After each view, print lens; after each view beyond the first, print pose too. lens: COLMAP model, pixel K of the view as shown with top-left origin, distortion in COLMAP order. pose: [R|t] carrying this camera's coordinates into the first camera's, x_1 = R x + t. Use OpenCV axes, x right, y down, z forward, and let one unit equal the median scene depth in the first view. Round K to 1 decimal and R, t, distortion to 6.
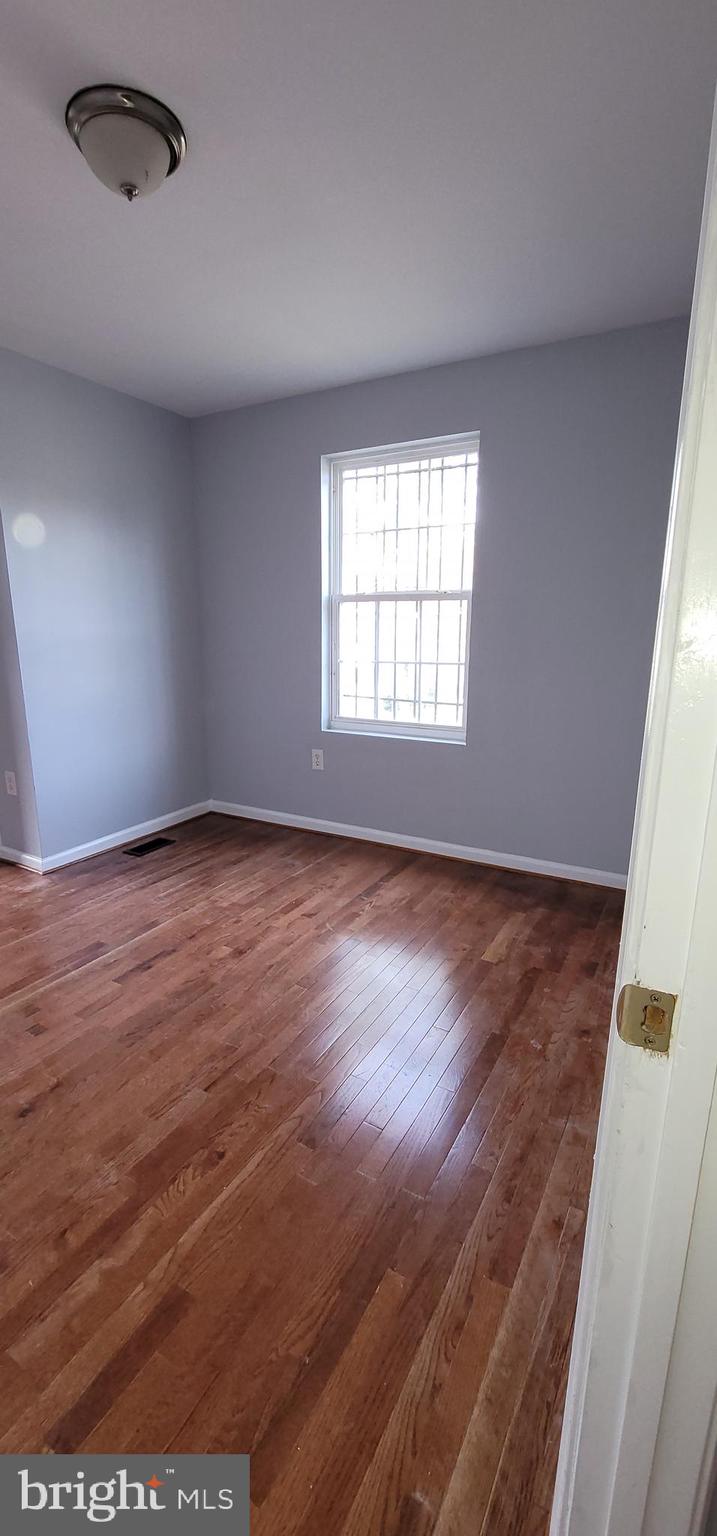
lens RADIAL K [[624.0, 0, 356.9], [0, 624.0, 770.4], [0, 0, 1]] dist [-0.010637, 0.001876]
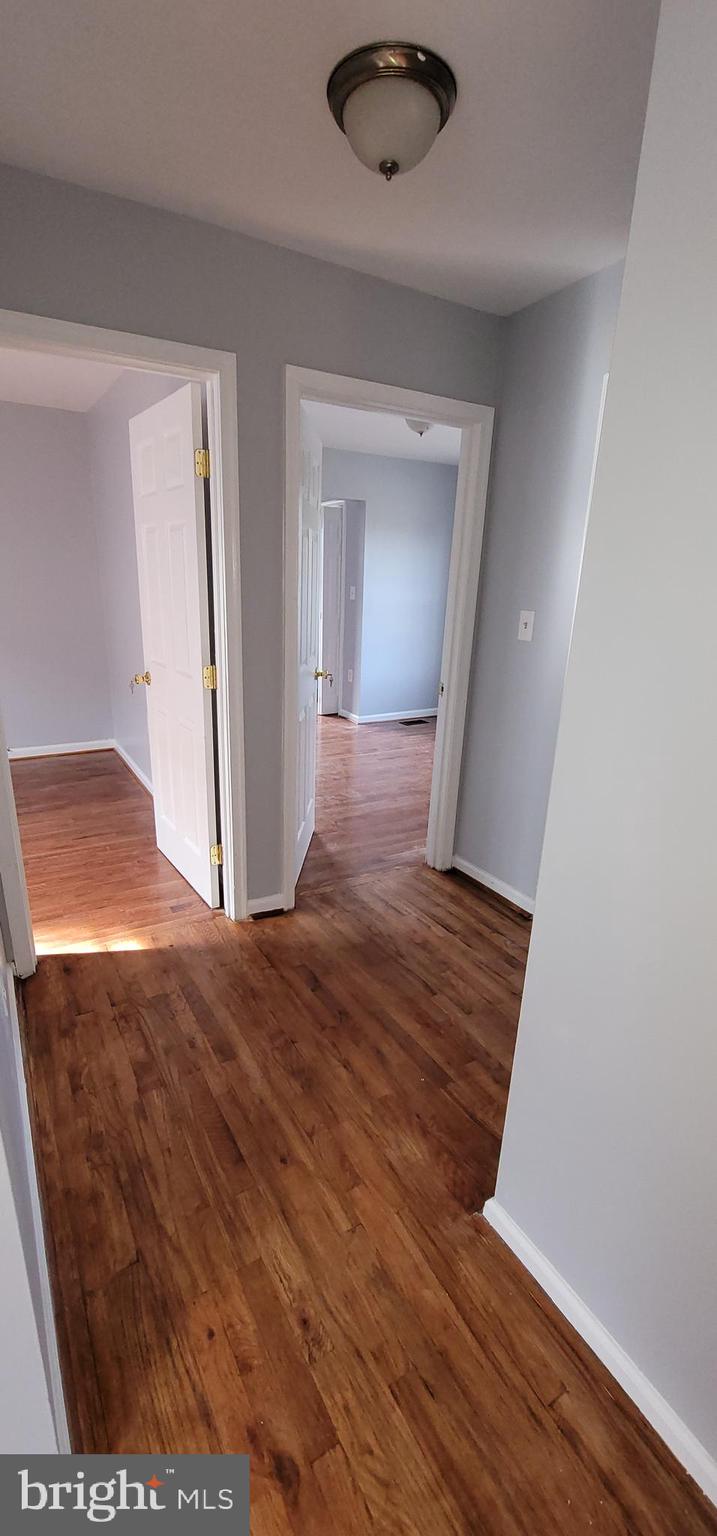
lens RADIAL K [[624.0, 0, 355.7], [0, 624.0, 771.5], [0, 0, 1]] dist [-0.010637, 0.001876]
pose [[0.866155, 0.164186, -0.472036, 0.638809], [-0.132084, 0.986117, 0.100632, 0.173639], [0.482005, -0.024815, 0.875817, -1.053010]]
